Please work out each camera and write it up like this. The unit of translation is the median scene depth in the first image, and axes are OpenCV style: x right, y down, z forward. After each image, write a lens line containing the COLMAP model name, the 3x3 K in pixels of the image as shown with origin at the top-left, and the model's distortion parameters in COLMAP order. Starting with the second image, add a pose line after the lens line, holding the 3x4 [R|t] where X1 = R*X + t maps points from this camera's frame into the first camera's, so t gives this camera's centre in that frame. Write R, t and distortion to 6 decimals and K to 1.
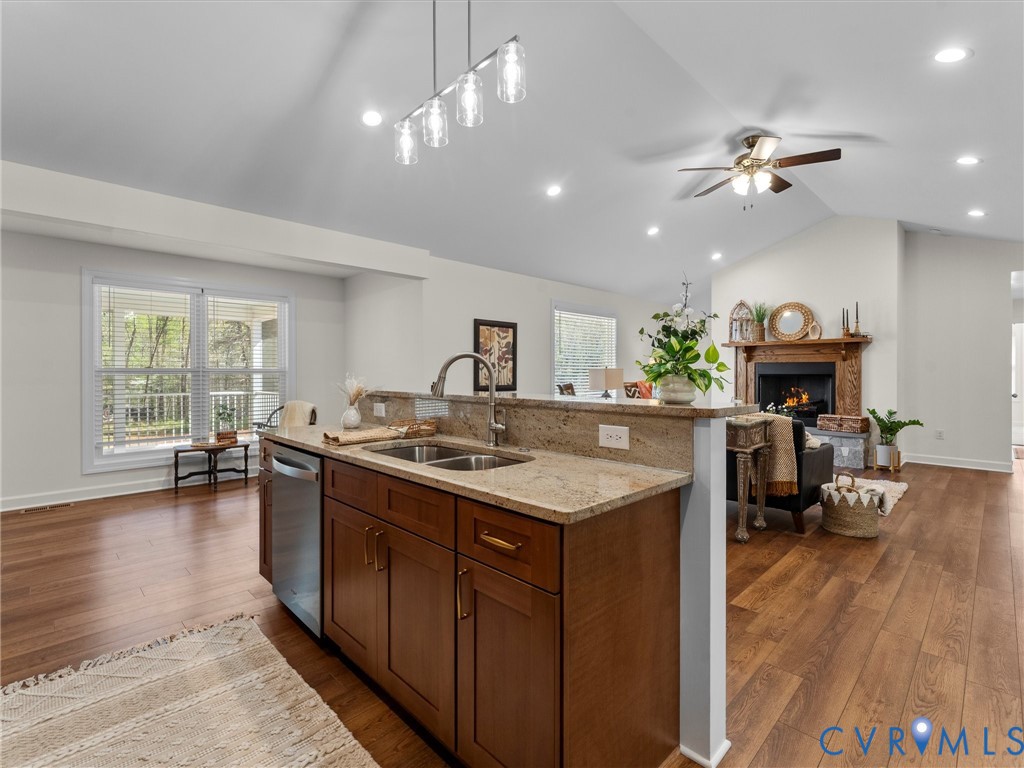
lens RADIAL K [[478.3, 0, 516.3], [0, 478.3, 375.2], [0, 0, 1]] dist [0.005502, 0.000728]
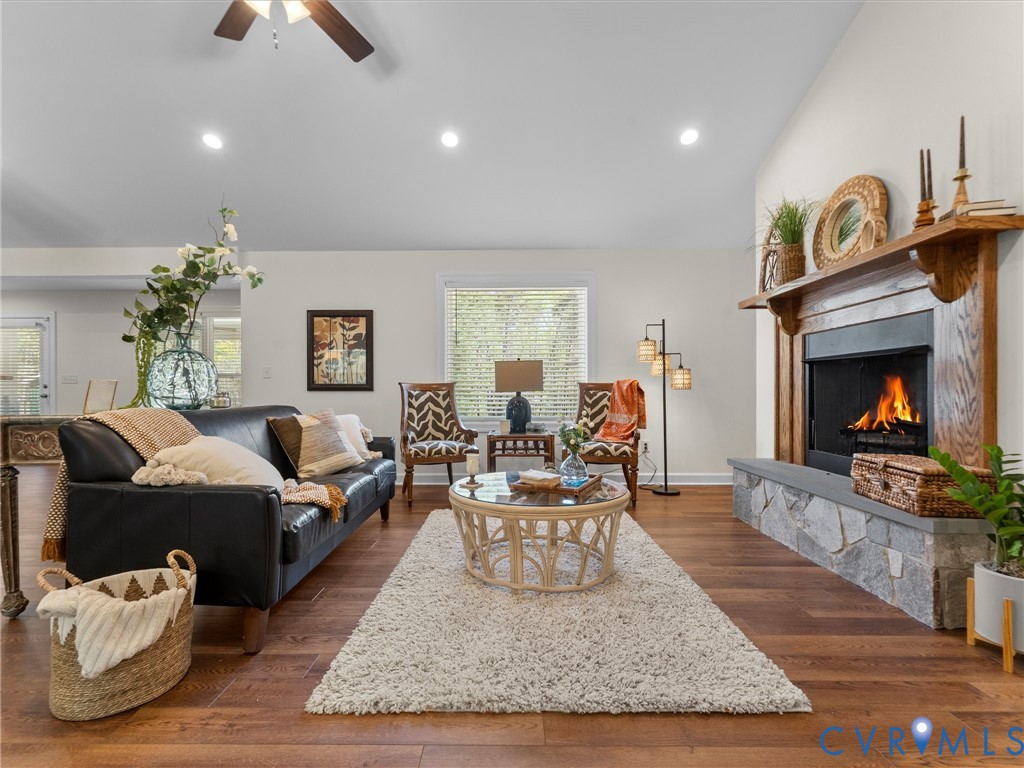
lens RADIAL K [[478.3, 0, 511.0], [0, 478.3, 391.5], [0, 0, 1]] dist [0.005502, 0.000728]
pose [[0.705332, -0.005412, -0.708857, 0.771790], [-0.001440, 0.999958, -0.009068, 0.041234], [0.708876, 0.007416, 0.705294, 0.587254]]
